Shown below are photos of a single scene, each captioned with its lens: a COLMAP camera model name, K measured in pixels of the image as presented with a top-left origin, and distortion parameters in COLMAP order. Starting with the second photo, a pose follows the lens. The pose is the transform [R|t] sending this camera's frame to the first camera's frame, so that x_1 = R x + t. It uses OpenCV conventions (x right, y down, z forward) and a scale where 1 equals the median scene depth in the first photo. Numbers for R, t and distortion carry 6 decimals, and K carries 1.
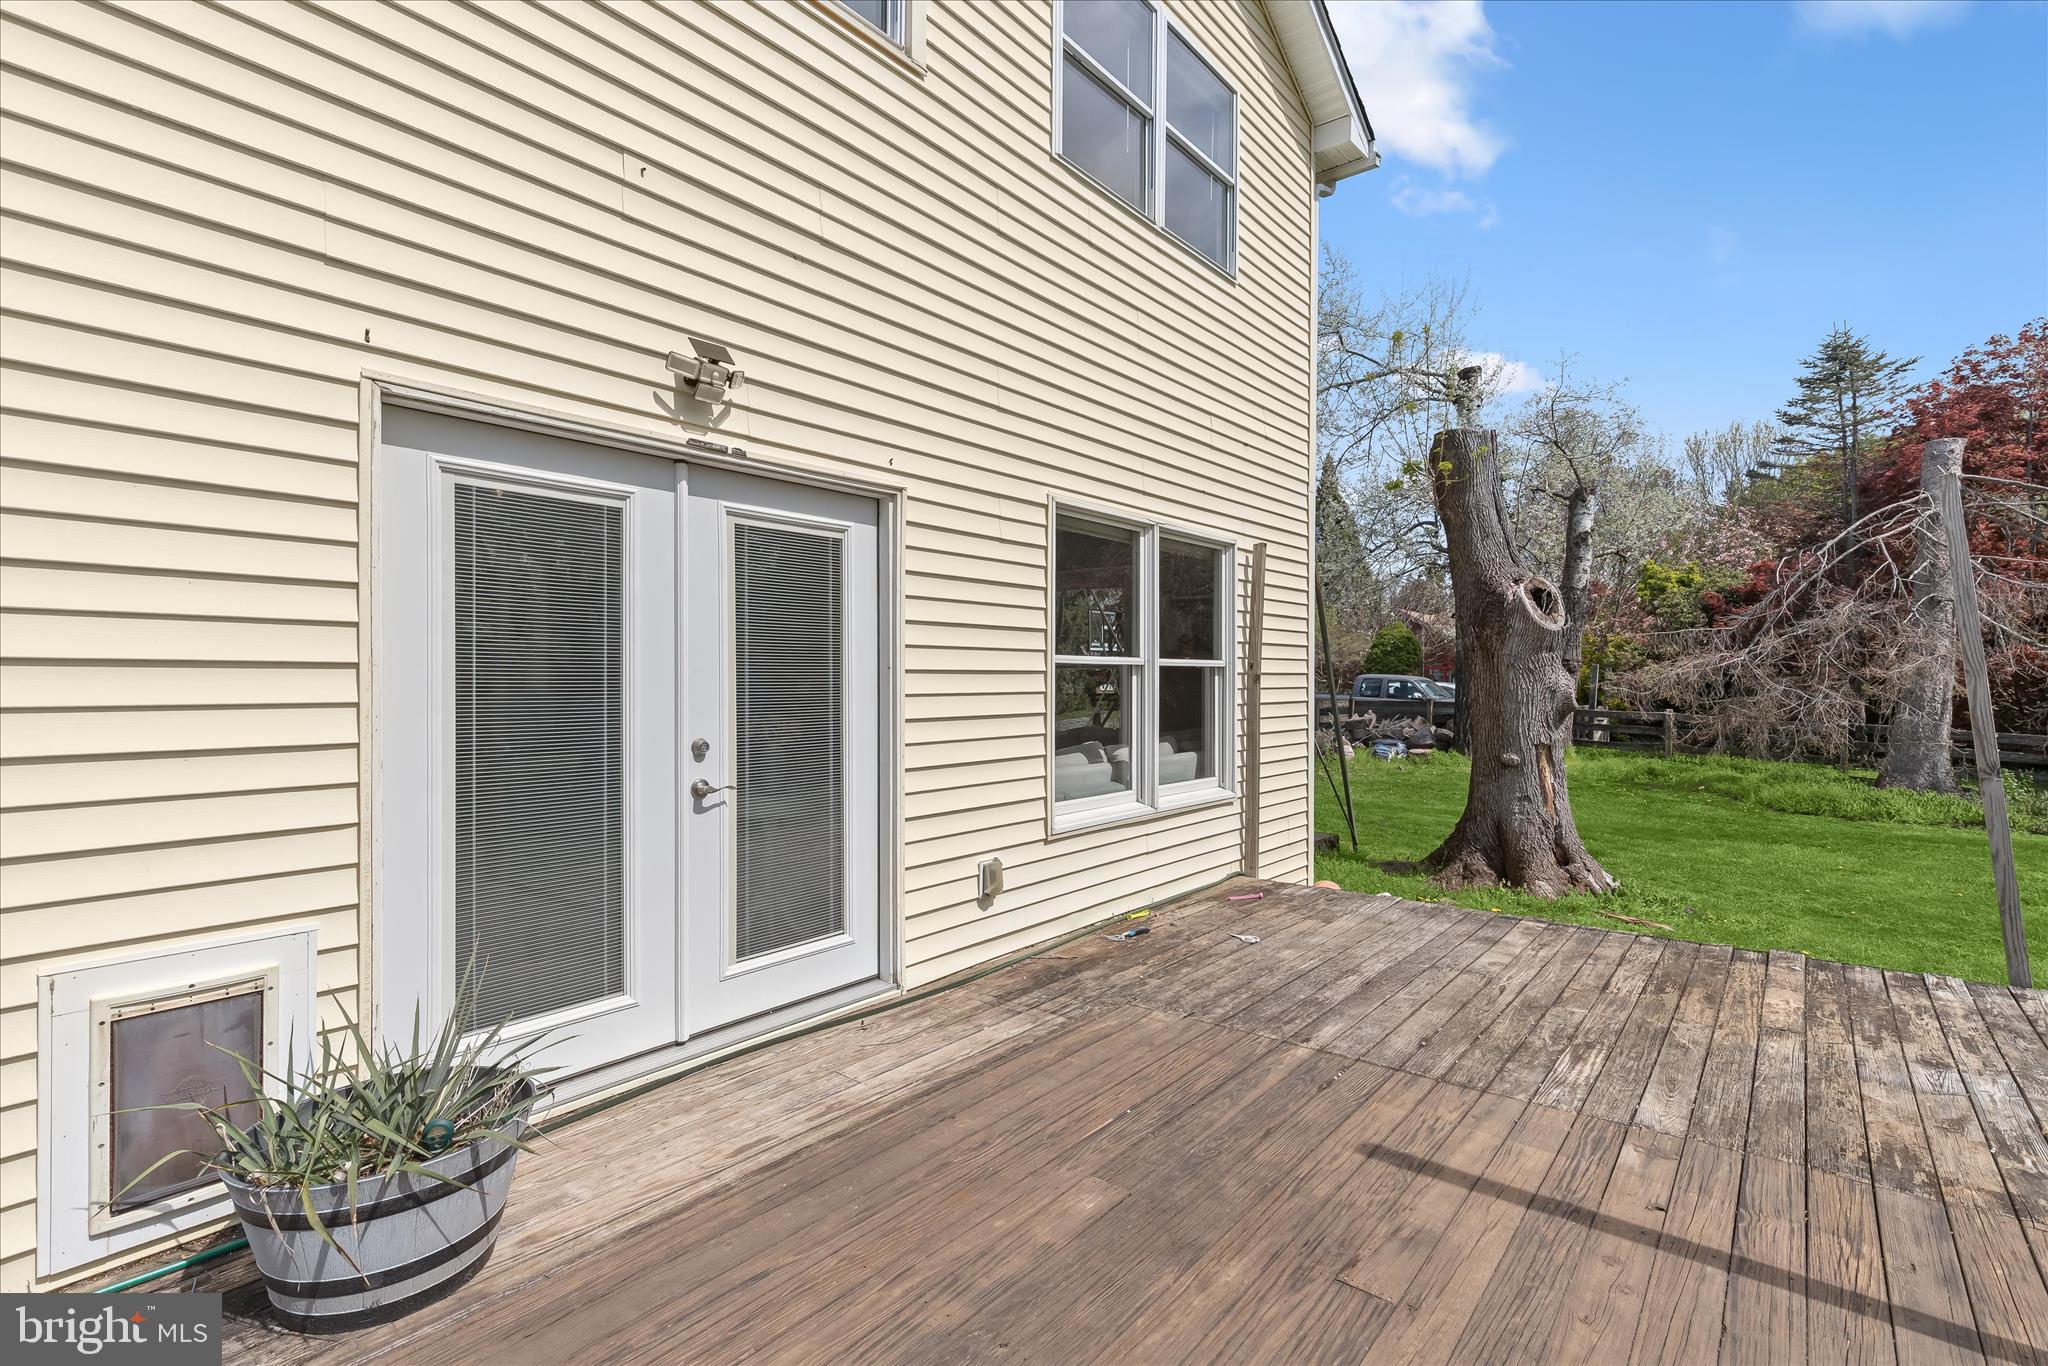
lens RADIAL K [[932.0, 0, 1019.5], [0, 932.0, 678.5], [0, 0, 1]] dist [0.001928, 0.000092]
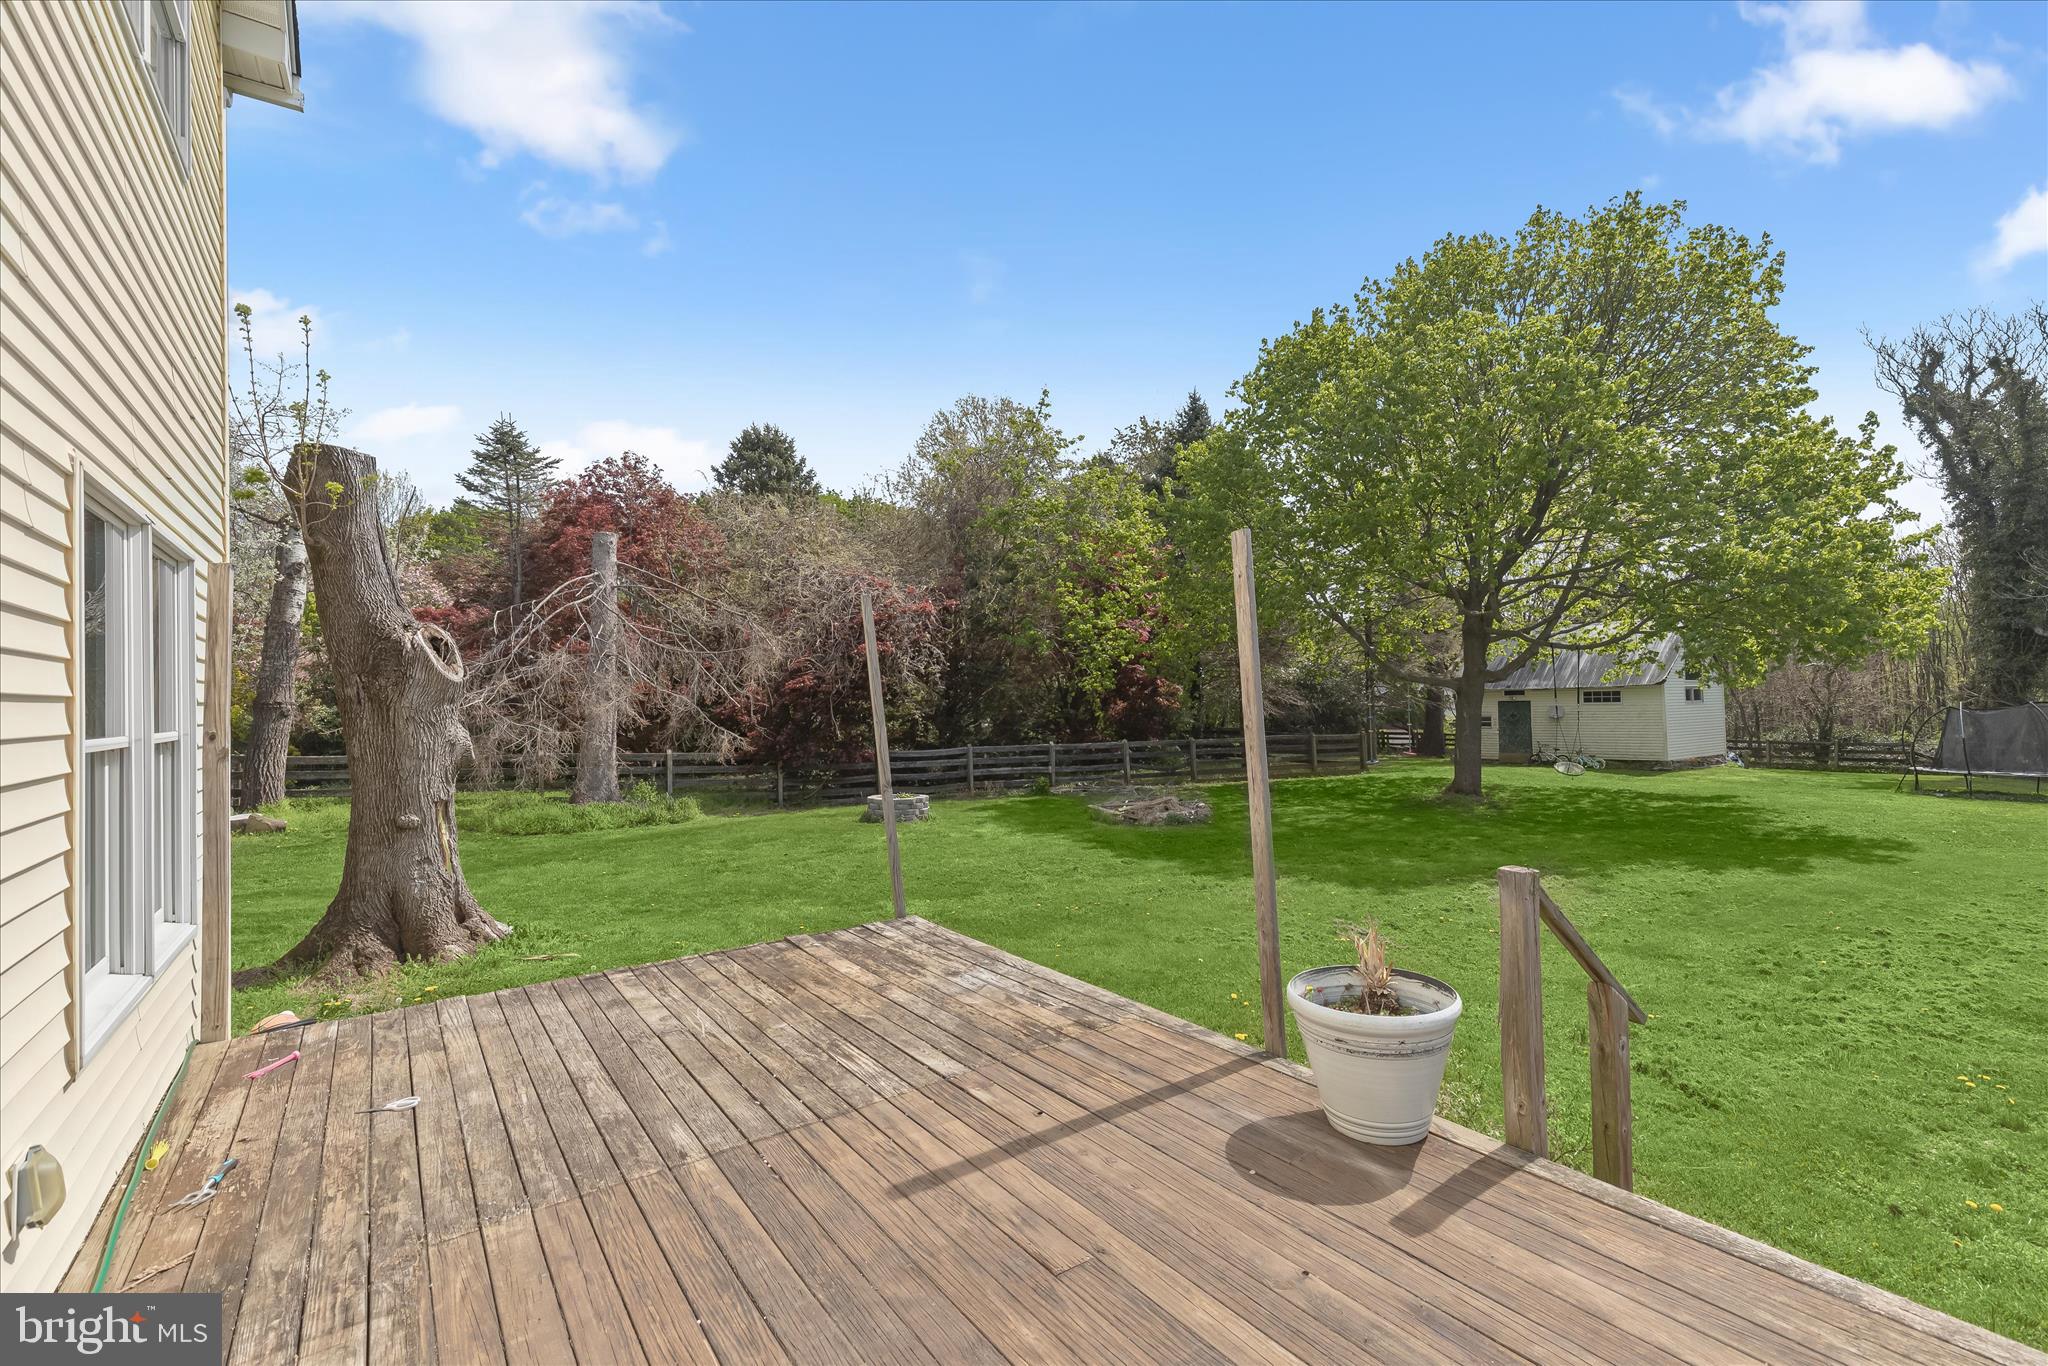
lens RADIAL K [[932.0, 0, 1019.5], [0, 932.0, 678.5], [0, 0, 1]] dist [0.001928, 0.000092]
pose [[0.263843, 0.010080, 0.964513, -0.391103], [0.024924, 0.999540, -0.017264, -0.044231], [-0.964244, 0.028595, 0.263470, 0.338760]]
